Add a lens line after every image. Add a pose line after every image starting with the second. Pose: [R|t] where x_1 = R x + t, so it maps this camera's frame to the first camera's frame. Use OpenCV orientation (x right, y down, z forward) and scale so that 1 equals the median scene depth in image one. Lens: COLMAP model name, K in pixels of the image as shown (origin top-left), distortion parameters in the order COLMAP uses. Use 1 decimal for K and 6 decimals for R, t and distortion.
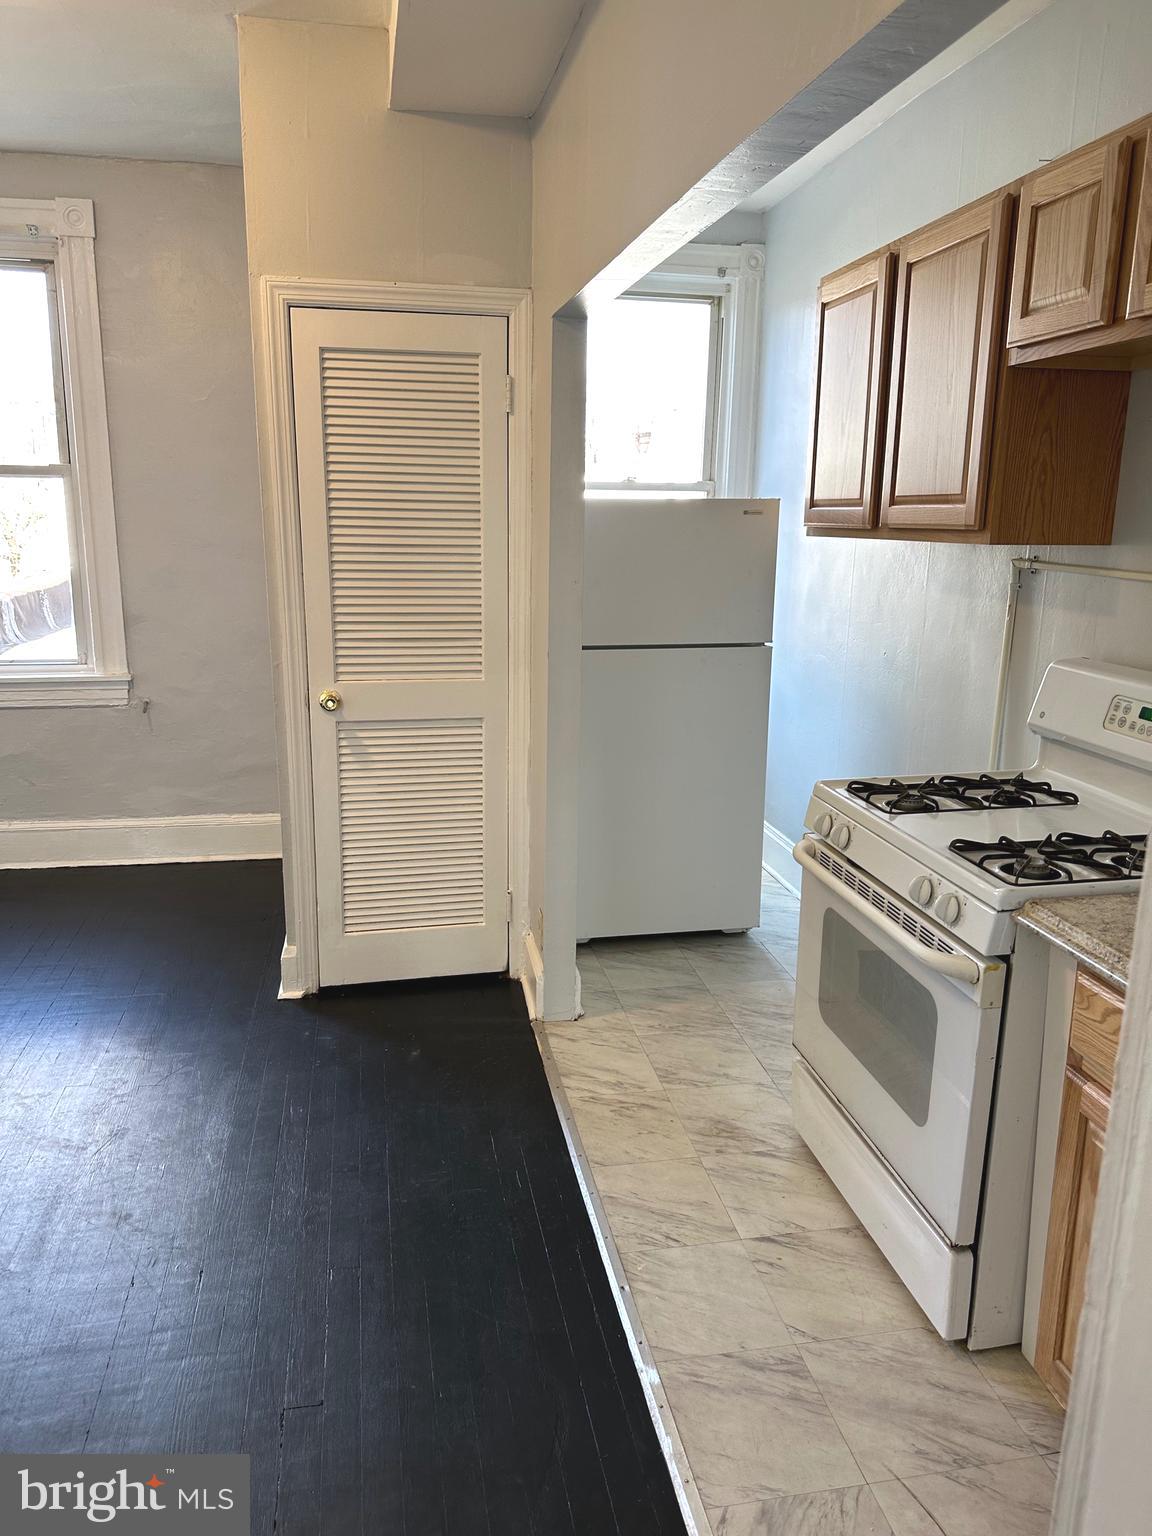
lens RADIAL K [[1113.5, 0, 571.7], [0, 1113.5, 751.0], [0, 0, 1]] dist [0.099193, -0.122509]
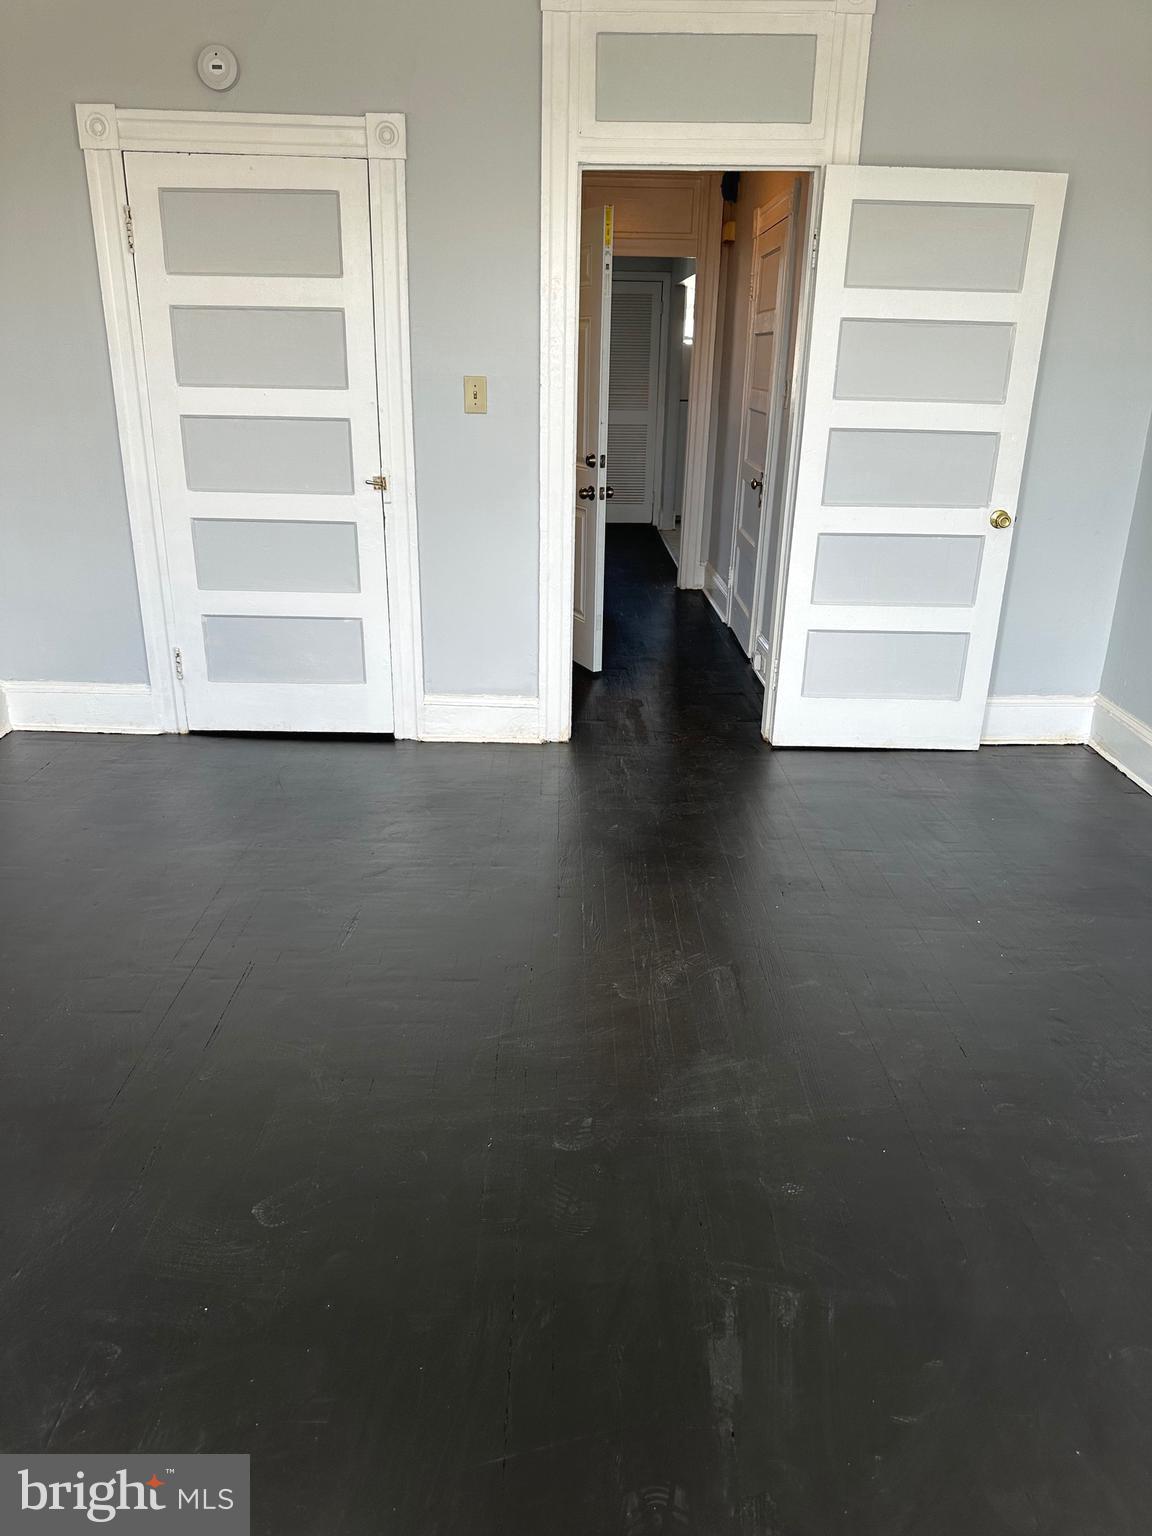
lens RADIAL K [[1078.0, 0, 576.0], [0, 1078.0, 768.0], [0, 0, 1]] dist [0.168826, -0.329324]
pose [[0.986194, 0.063546, -0.152917, 0.239464], [-0.041820, 0.989081, 0.141315, 0.481788], [0.160227, -0.132969, 0.978083, -2.025747]]
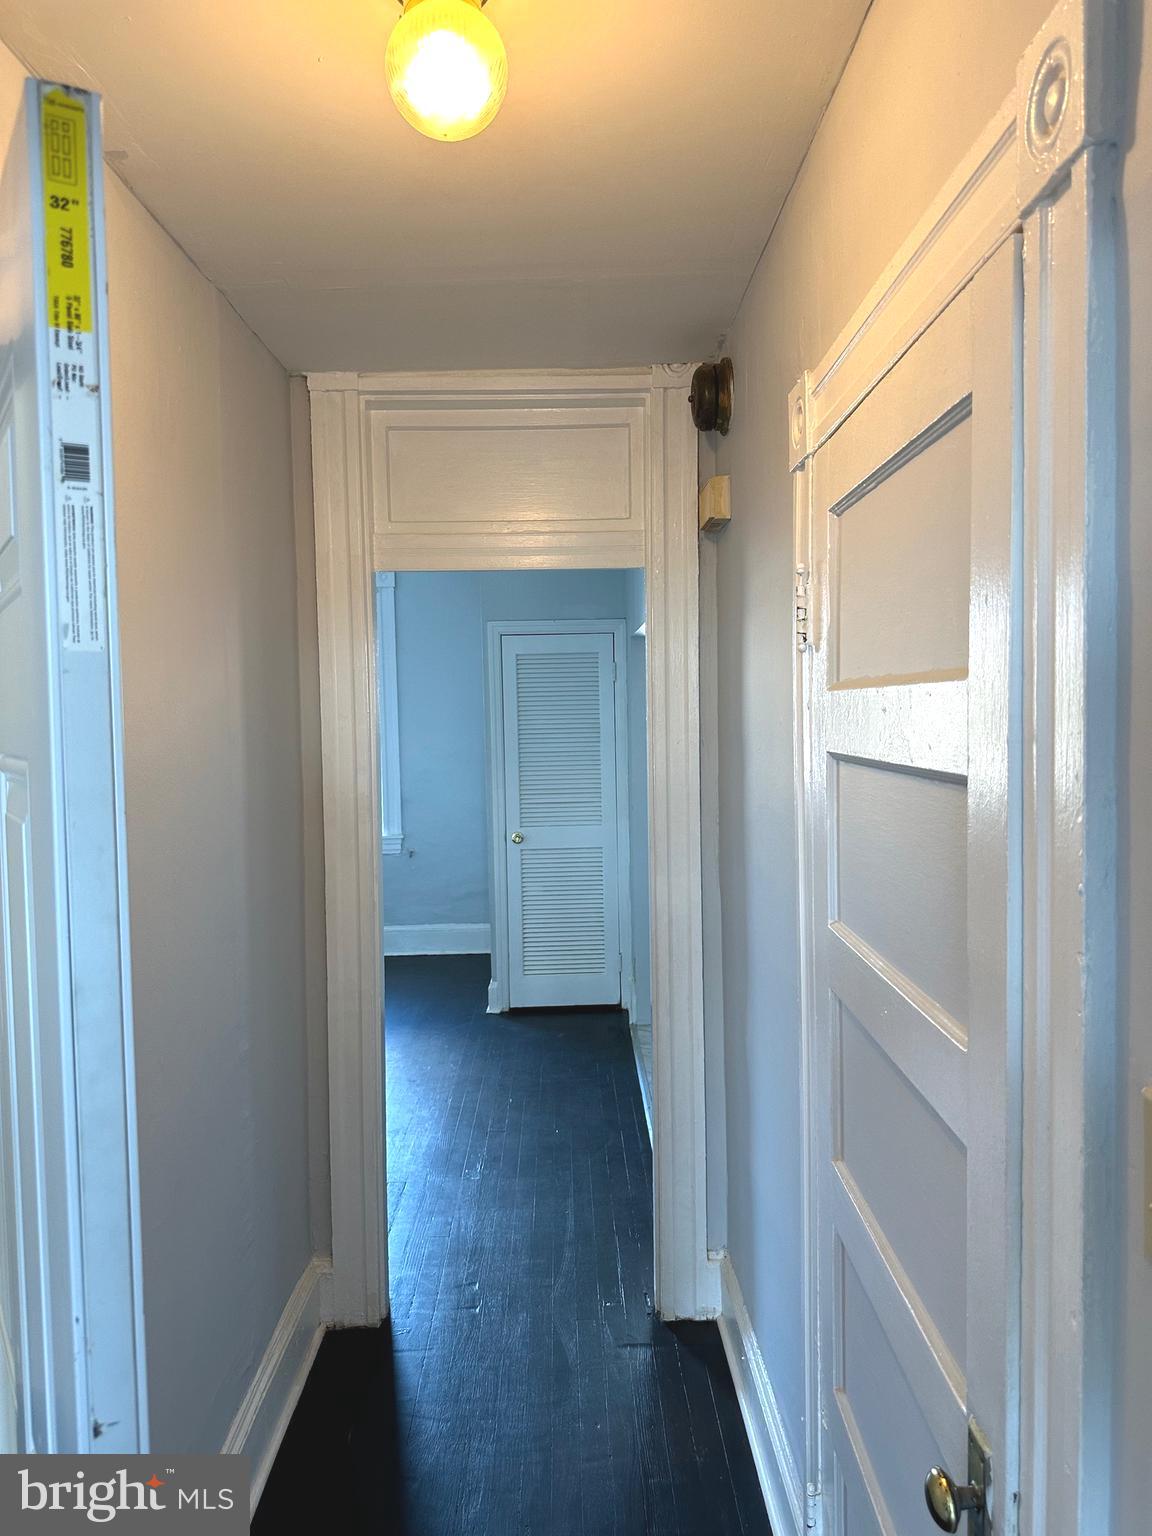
lens RADIAL K [[1078.0, 0, 576.0], [0, 1078.0, 768.0], [0, 0, 1]] dist [0.168826, -0.329324]
pose [[0.985144, -0.022378, -0.170267, 0.179089], [-0.005873, 0.986503, -0.163635, 0.130204], [0.171630, 0.162204, 0.971716, -0.707873]]
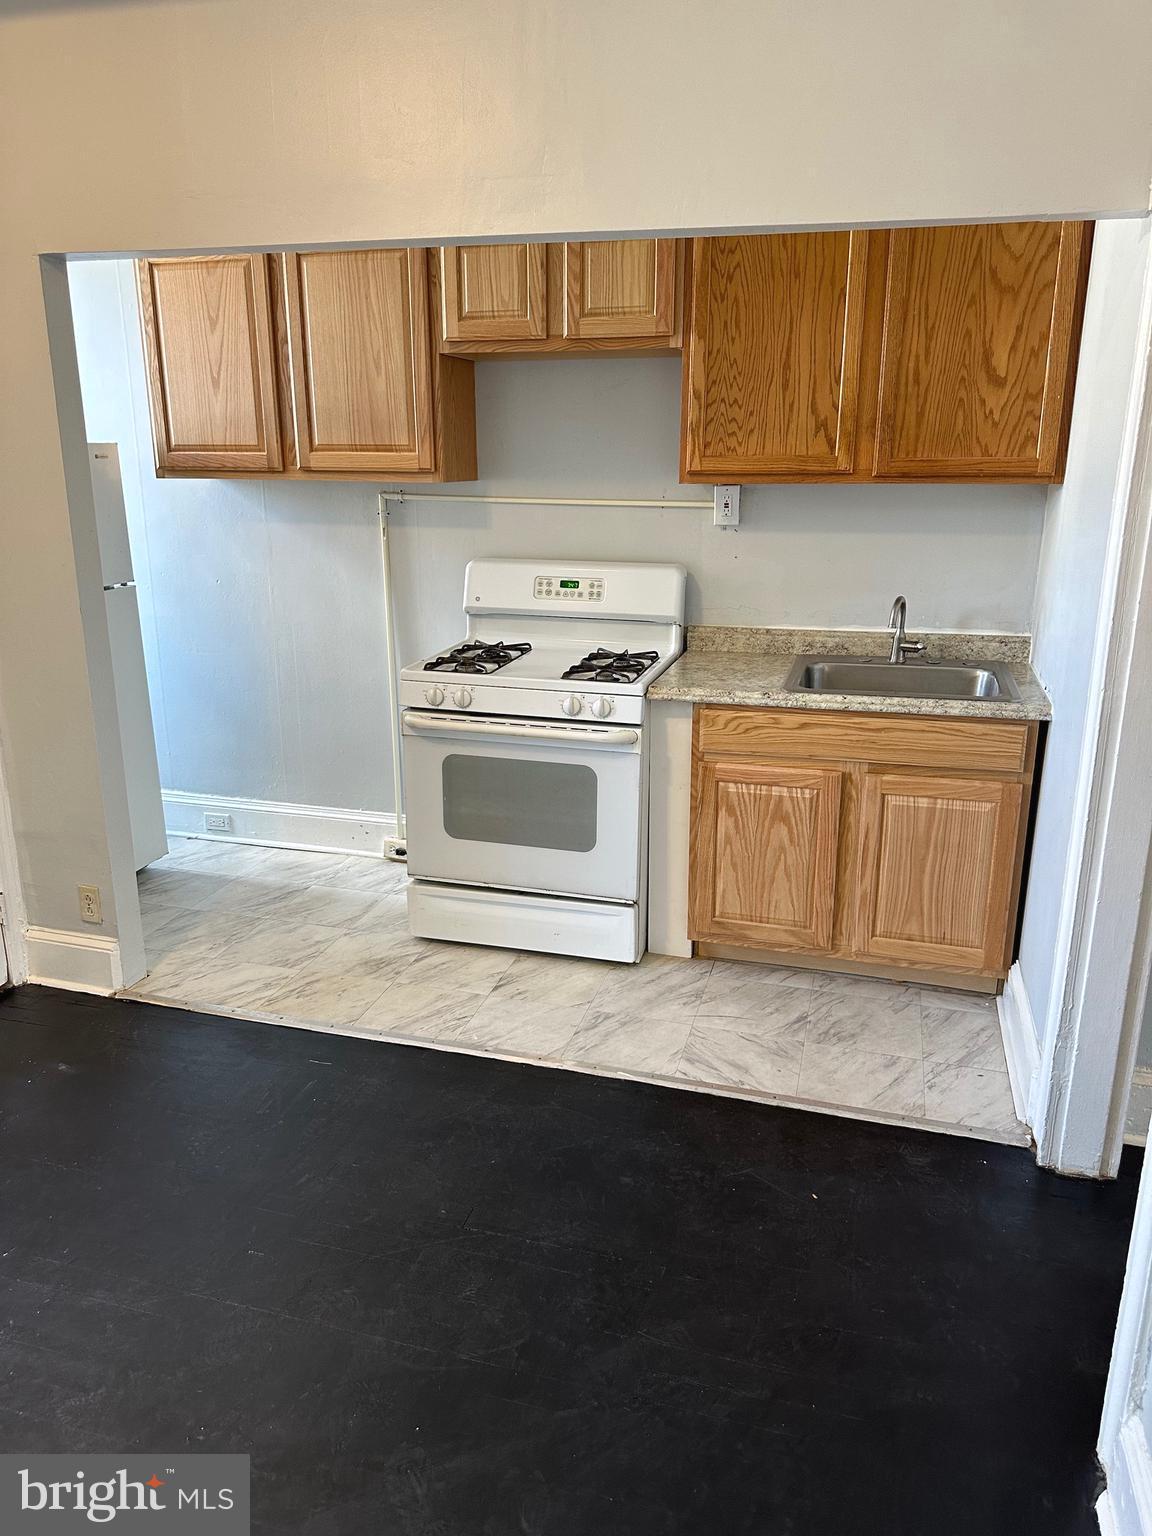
lens RADIAL K [[1078.0, 0, 576.0], [0, 1078.0, 768.0], [0, 0, 1]] dist [0.168826, -0.329324]
pose [[0.446444, -0.260063, 0.856186, -0.638904], [0.202785, 0.961345, 0.186265, -0.046277], [-0.871531, 0.090465, 0.481924, 0.174327]]
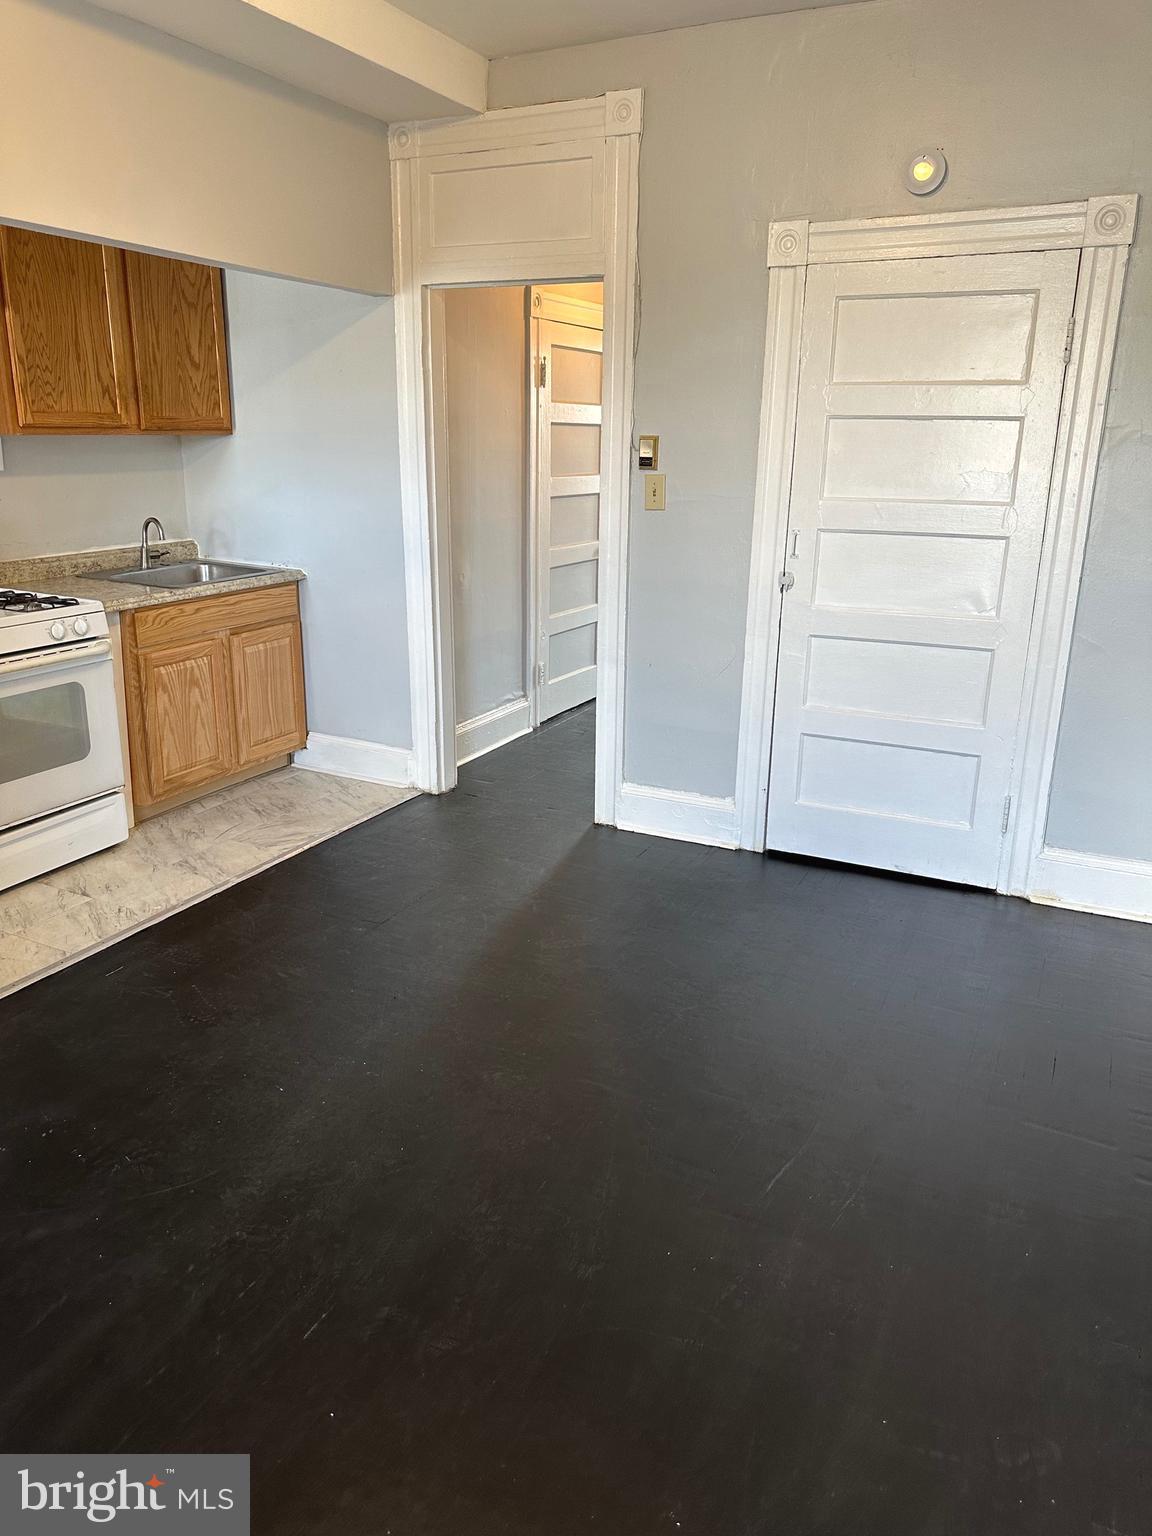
lens RADIAL K [[1113.5, 0, 571.7], [0, 1113.5, 751.0], [0, 0, 1]] dist [0.099193, -0.122509]
pose [[-0.796508, -0.193843, 0.572712, -0.890467], [0.111061, 0.884193, 0.453728, -0.274302], [-0.594340, 0.425004, -0.682739, 1.158144]]
